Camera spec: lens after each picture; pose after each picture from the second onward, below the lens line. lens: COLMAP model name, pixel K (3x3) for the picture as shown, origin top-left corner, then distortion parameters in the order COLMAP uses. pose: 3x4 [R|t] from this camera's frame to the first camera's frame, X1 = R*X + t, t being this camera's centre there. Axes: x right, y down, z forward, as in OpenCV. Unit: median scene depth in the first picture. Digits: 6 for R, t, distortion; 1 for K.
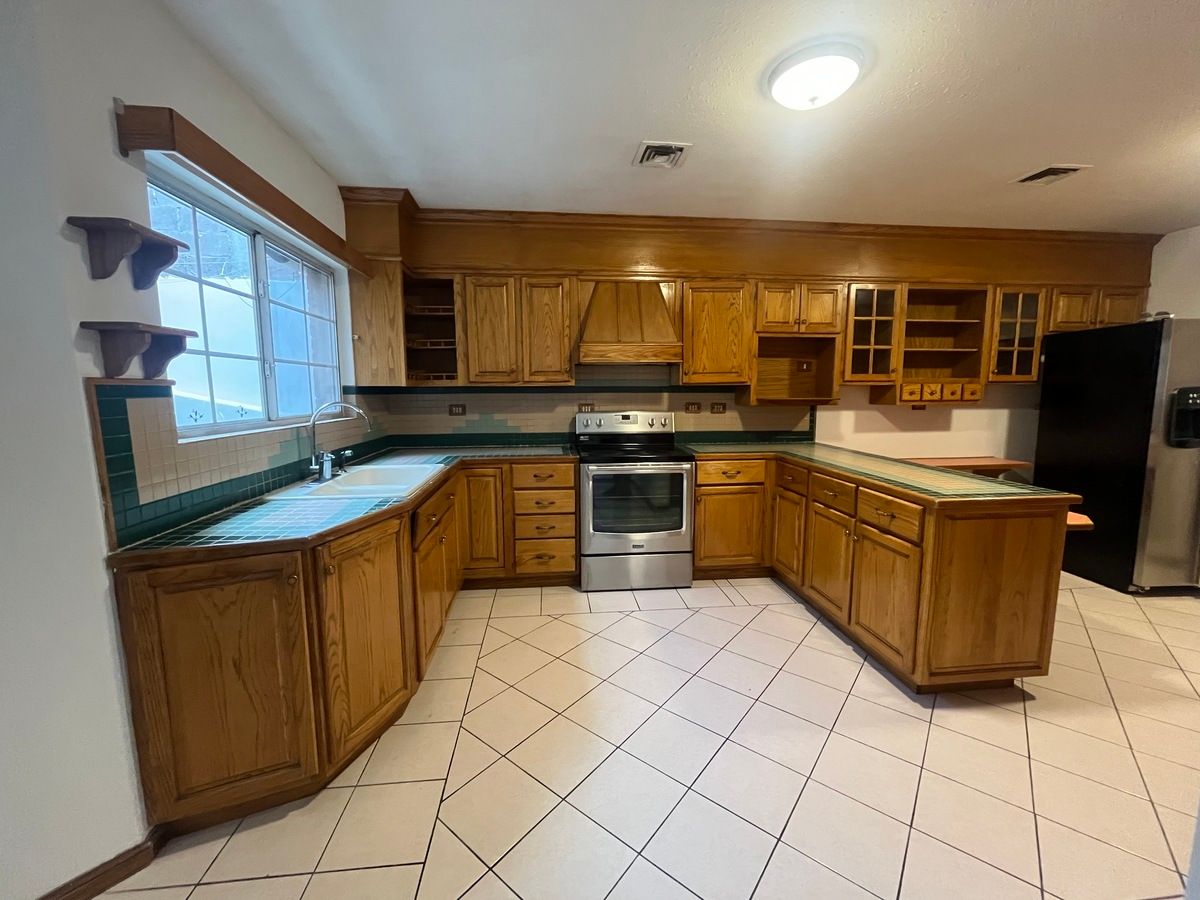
lens RADIAL K [[484.0, 0, 600.0], [0, 484.0, 450.0], [0, 0, 1]] dist [0.001444, 0.000343]
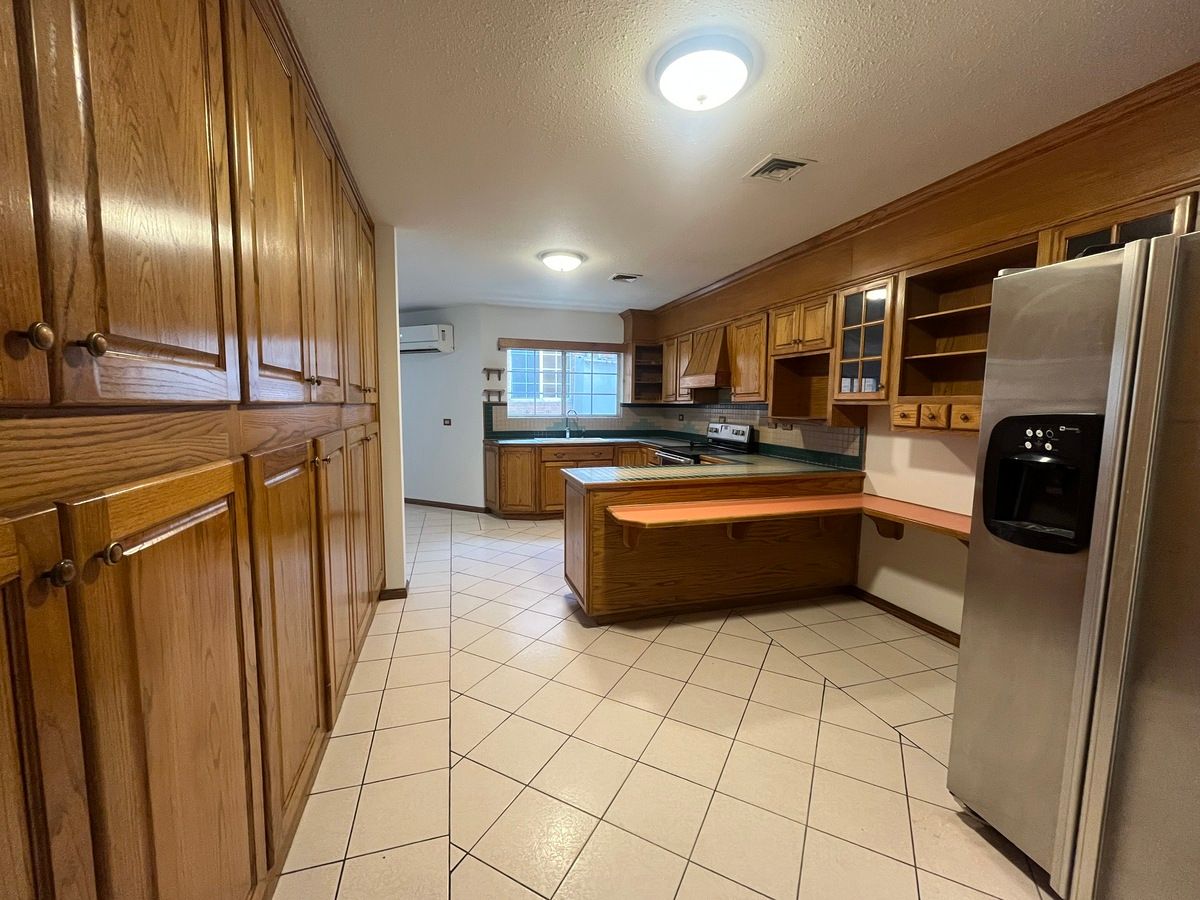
lens RADIAL K [[484.0, 0, 600.0], [0, 484.0, 450.0], [0, 0, 1]] dist [0.001444, 0.000343]
pose [[0.187293, 0.099850, -0.977216, 1.341164], [-0.130462, 0.988536, 0.076002, -0.064803], [0.973602, 0.113255, 0.198173, 0.425602]]
